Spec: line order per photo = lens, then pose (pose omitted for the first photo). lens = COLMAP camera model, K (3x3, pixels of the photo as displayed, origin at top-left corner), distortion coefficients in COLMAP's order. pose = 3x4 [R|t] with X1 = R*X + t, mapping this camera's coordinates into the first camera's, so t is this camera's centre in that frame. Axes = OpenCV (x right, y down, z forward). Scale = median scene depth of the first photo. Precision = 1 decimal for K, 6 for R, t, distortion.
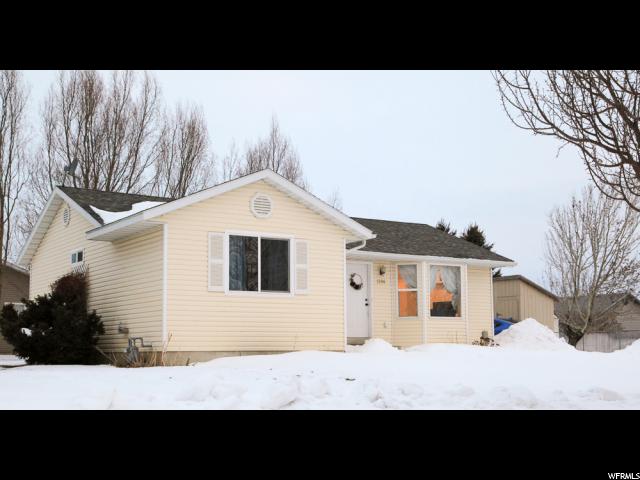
lens RADIAL K [[822.6, 0, 320.0], [0, 822.6, 240.0], [0, 0, 1]] dist [-0.008692, -0.004560]
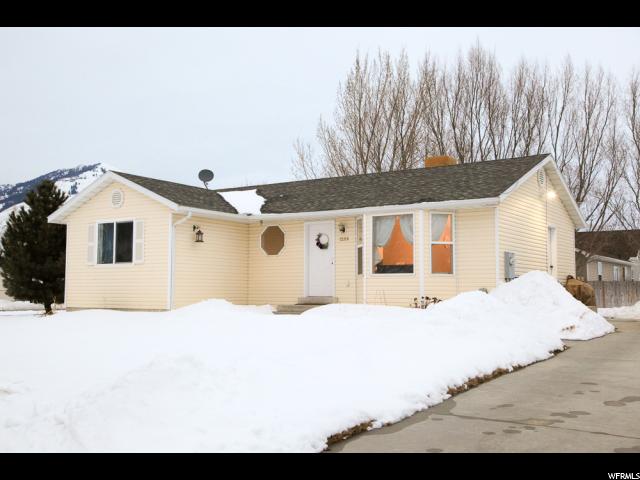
lens RADIAL K [[714.8, 0, 320.0], [0, 714.8, 240.0], [0, 0, 1]] dist [0.011283, -0.016755]
pose [[0.387295, -0.062948, -0.919804, 1.086238], [0.117354, 0.992917, -0.018538, 0.082501], [0.914456, -0.100763, 0.391939, 0.823486]]
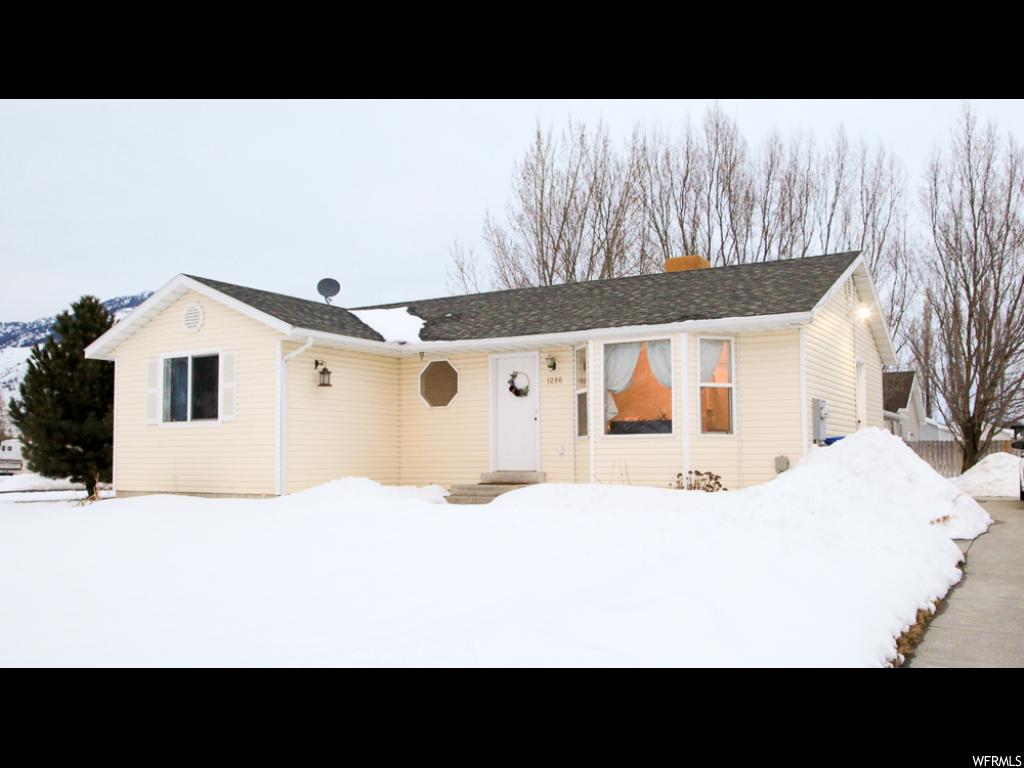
lens RADIAL K [[944.1, 0, 528.9], [0, 944.1, 399.9], [0, 0, 1]] dist [-0.083259, 0.013148]
pose [[0.447189, -0.055048, -0.892744, 0.901947], [0.123076, 0.992397, 0.000458, 0.080326], [0.885931, -0.110081, 0.450564, 0.848261]]
